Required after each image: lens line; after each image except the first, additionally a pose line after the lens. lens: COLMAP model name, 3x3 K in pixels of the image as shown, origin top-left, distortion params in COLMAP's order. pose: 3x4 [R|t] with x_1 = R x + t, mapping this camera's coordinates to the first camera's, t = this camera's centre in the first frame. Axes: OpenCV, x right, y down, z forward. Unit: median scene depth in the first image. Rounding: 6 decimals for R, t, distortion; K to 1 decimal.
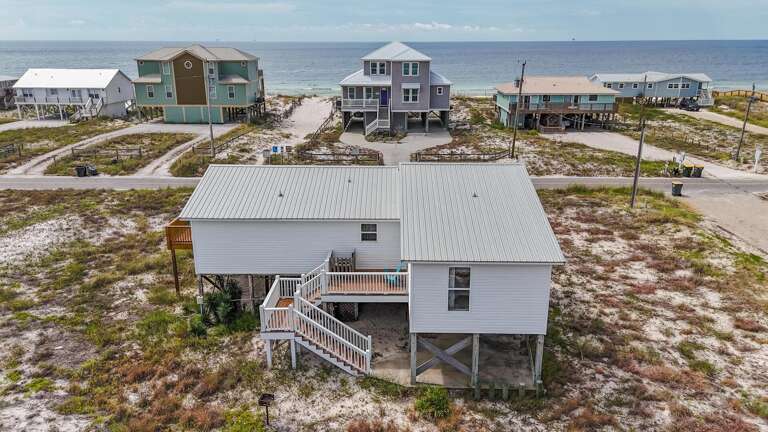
lens RADIAL K [[564.4, 0, 386.4], [0, 564.4, 216.5], [0, 0, 1]] dist [0.086239, -0.111332]
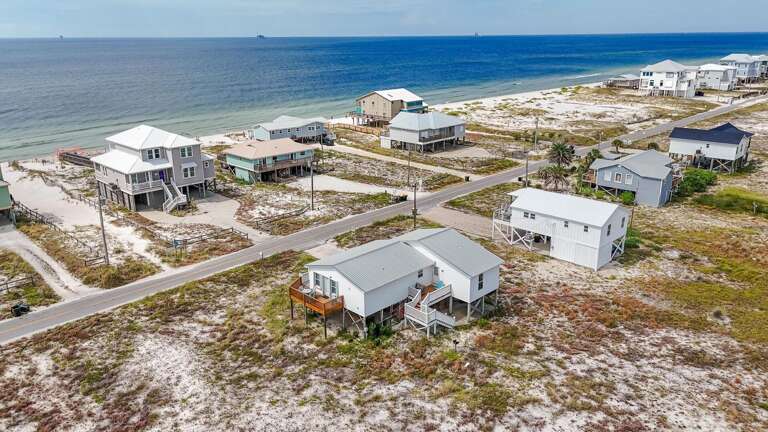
lens RADIAL K [[564.4, 0, 386.4], [0, 564.4, 216.5], [0, 0, 1]] dist [0.086239, -0.111332]
pose [[0.693183, -0.221762, 0.685798, -1.062312], [0.217975, 0.971436, 0.093806, -0.284740], [-0.687011, 0.084462, 0.721721, -0.372396]]
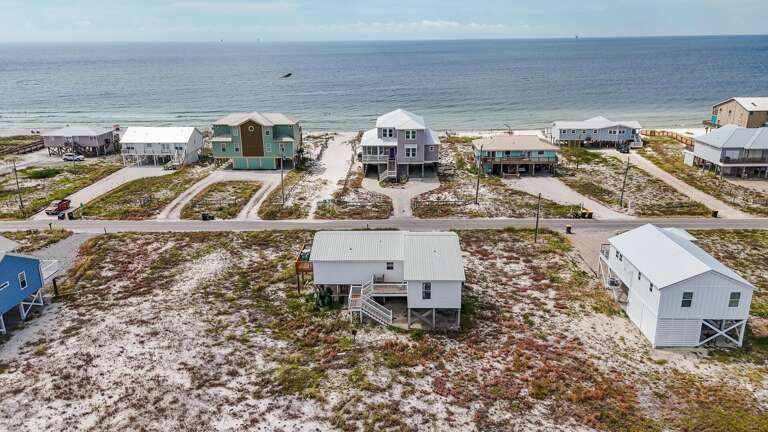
lens RADIAL K [[564.4, 0, 386.4], [0, 564.4, 216.5], [0, 0, 1]] dist [0.086239, -0.111332]
pose [[0.999944, -0.006933, -0.007975, -0.016890], [0.006959, 0.999971, 0.003198, -0.116327], [0.007952, -0.003253, 0.999963, -0.832609]]
